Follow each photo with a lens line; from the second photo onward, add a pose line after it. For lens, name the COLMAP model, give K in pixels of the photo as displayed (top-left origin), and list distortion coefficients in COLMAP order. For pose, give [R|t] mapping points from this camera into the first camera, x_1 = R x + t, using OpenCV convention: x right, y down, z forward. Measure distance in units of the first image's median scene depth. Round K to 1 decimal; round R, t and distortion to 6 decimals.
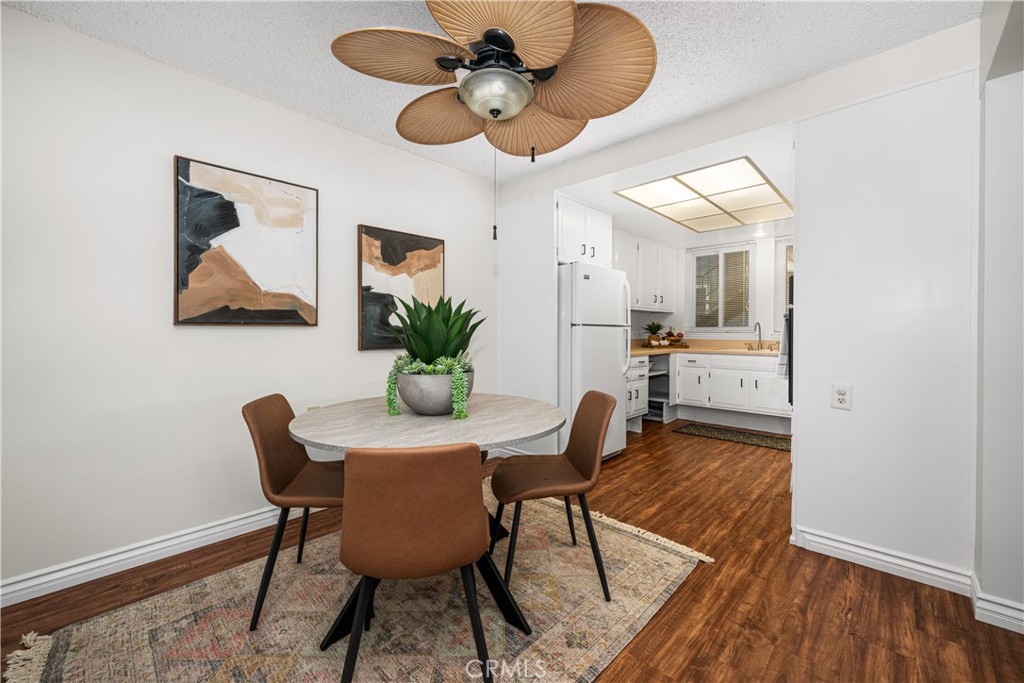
lens RADIAL K [[409.3, 0, 512.2], [0, 409.3, 334.7], [0, 0, 1]] dist [-0.002247, 0.000224]
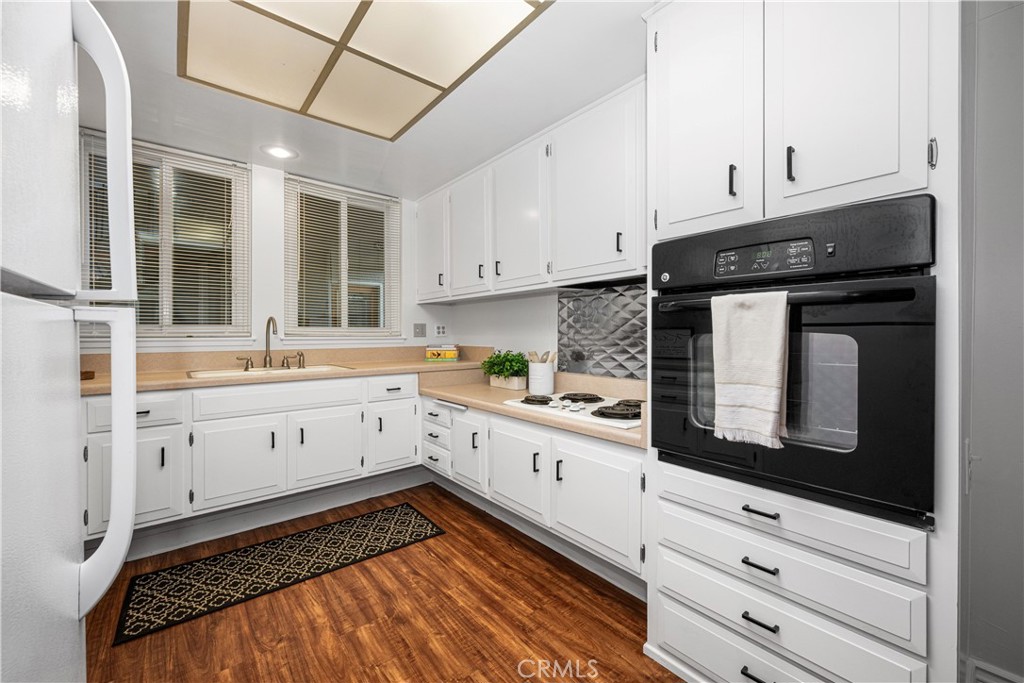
lens RADIAL K [[409.3, 0, 512.2], [0, 409.3, 334.7], [0, 0, 1]] dist [-0.002247, 0.000224]
pose [[0.118563, -0.005494, 0.992931, 0.190254], [0.011937, 0.999920, 0.004107, -0.010215], [-0.992875, 0.011366, 0.118619, 1.101275]]
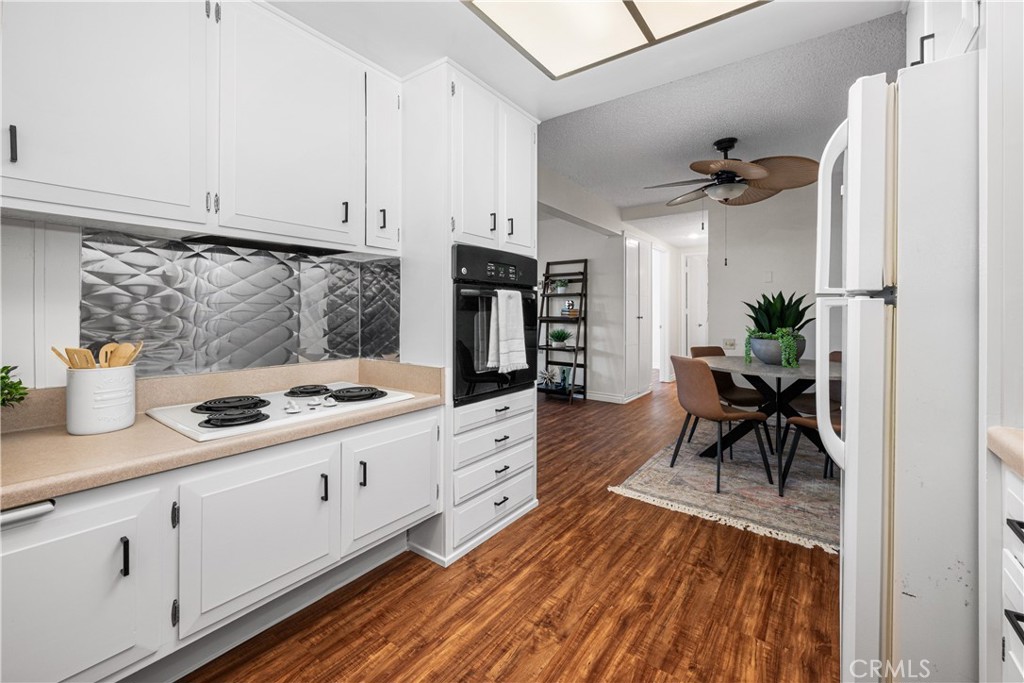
lens RADIAL K [[418.4, 0, 512.1], [0, 418.4, 311.5], [0, 0, 1]] dist [-0.001193, 0.000042]
pose [[-0.991989, -0.008789, -0.126019, 0.714579], [-0.009754, 0.999928, 0.007038, -0.013417], [0.125948, 0.008211, -0.992003, 1.678212]]
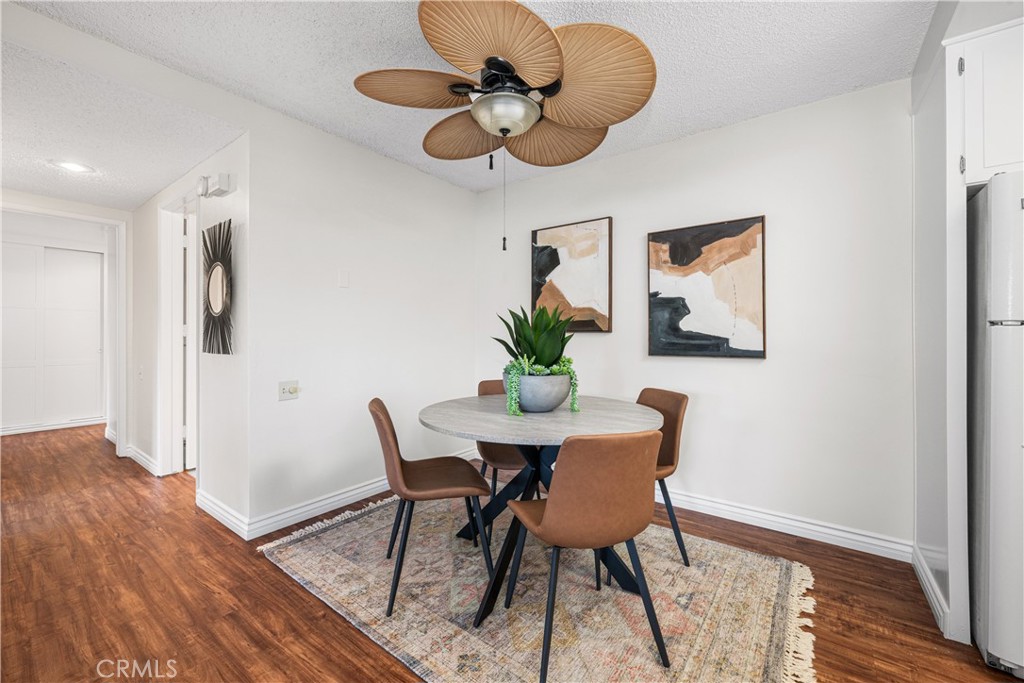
lens RADIAL K [[409.3, 0, 512.2], [0, 409.3, 334.7], [0, 0, 1]] dist [-0.002247, 0.000224]
pose [[0.125725, -0.002908, -0.992061, 0.604146], [-0.012186, 0.999916, -0.004475, -0.004992], [0.991990, 0.012652, 0.125679, 0.528134]]
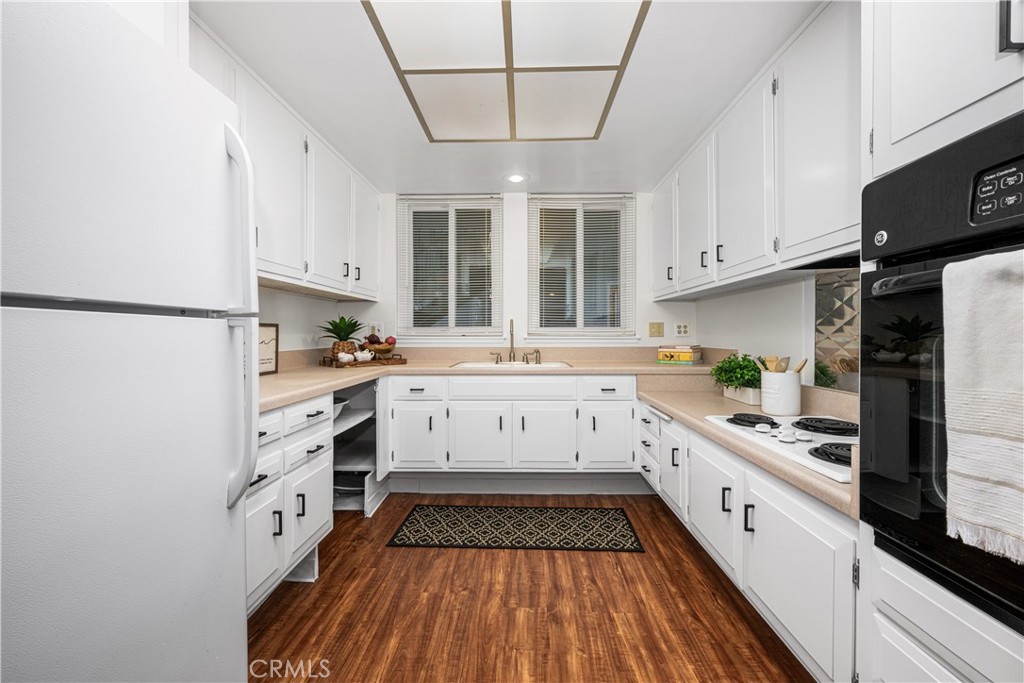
lens RADIAL K [[409.3, 0, 512.2], [0, 409.3, 334.7], [0, 0, 1]] dist [-0.002247, 0.000224]
pose [[0.743063, -0.005905, 0.669196, 0.313785], [0.010472, 0.999941, -0.002804, -0.008358], [-0.669140, 0.009091, 0.743081, 0.934680]]
